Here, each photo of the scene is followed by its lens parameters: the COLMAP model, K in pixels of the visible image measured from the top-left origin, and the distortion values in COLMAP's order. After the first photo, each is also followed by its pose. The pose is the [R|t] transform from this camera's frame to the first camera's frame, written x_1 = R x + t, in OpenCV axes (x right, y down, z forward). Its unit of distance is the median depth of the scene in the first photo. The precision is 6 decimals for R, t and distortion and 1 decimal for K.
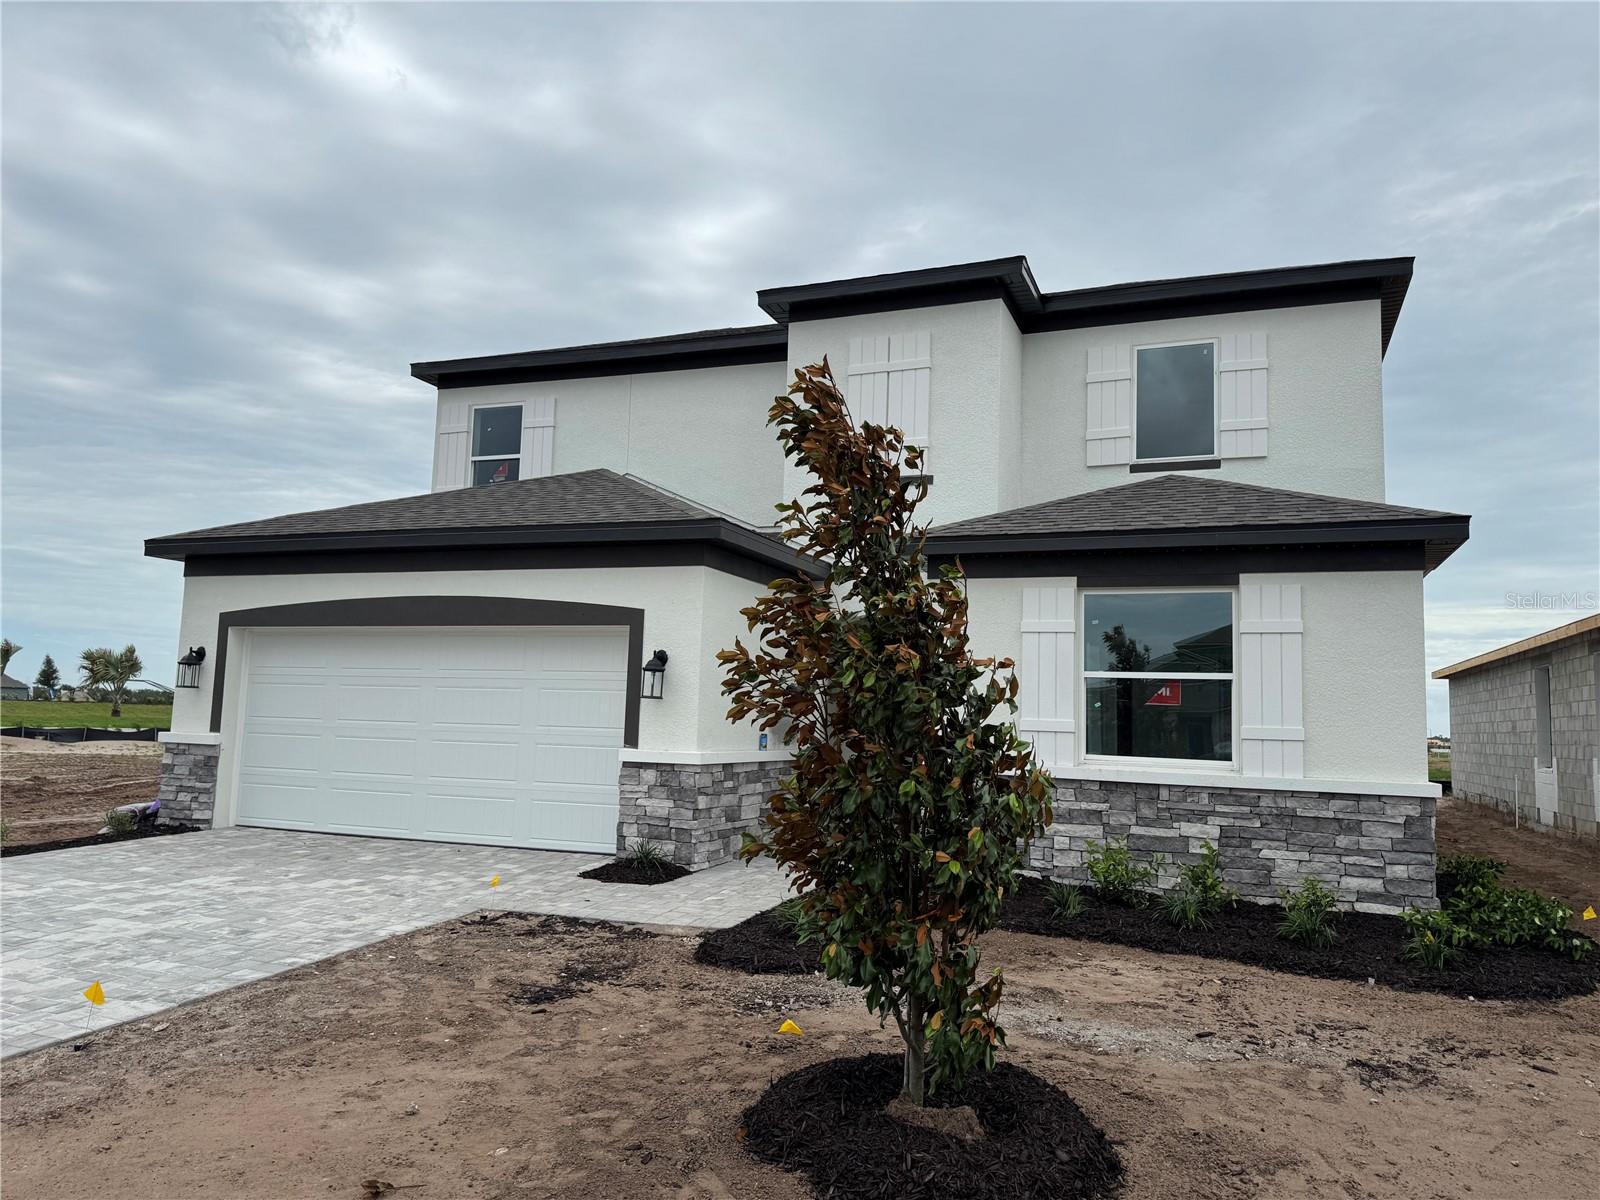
lens RADIAL K [[1134.2, 0, 800.0], [0, 1134.2, 600.0], [0, 0, 1]] dist [0.077006, -0.095558]
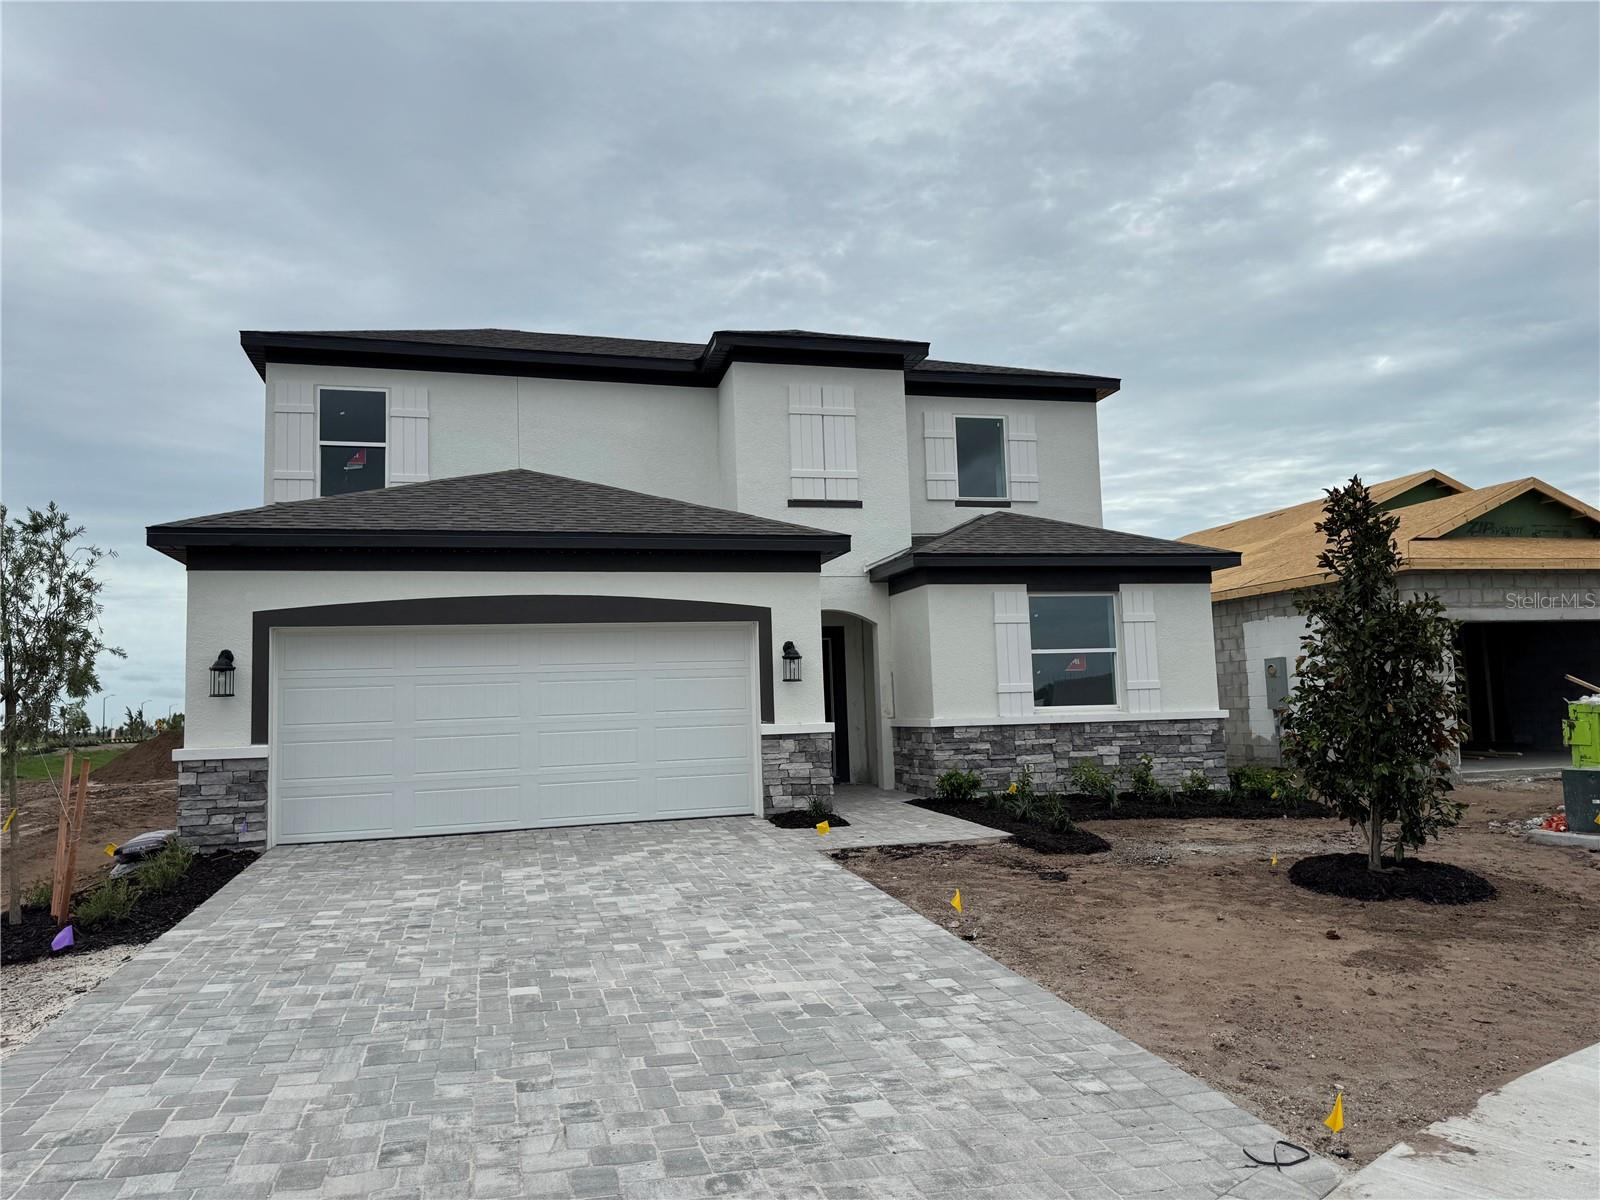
lens RADIAL K [[1109.8, 0, 800.0], [0, 1109.8, 600.0], [0, 0, 1]] dist [0.121097, -0.147815]
pose [[0.800430, 0.000022, 0.599427, -0.826774], [-0.008100, 0.999909, 0.010781, -0.013426], [-0.599372, -0.013485, 0.800357, 0.039804]]
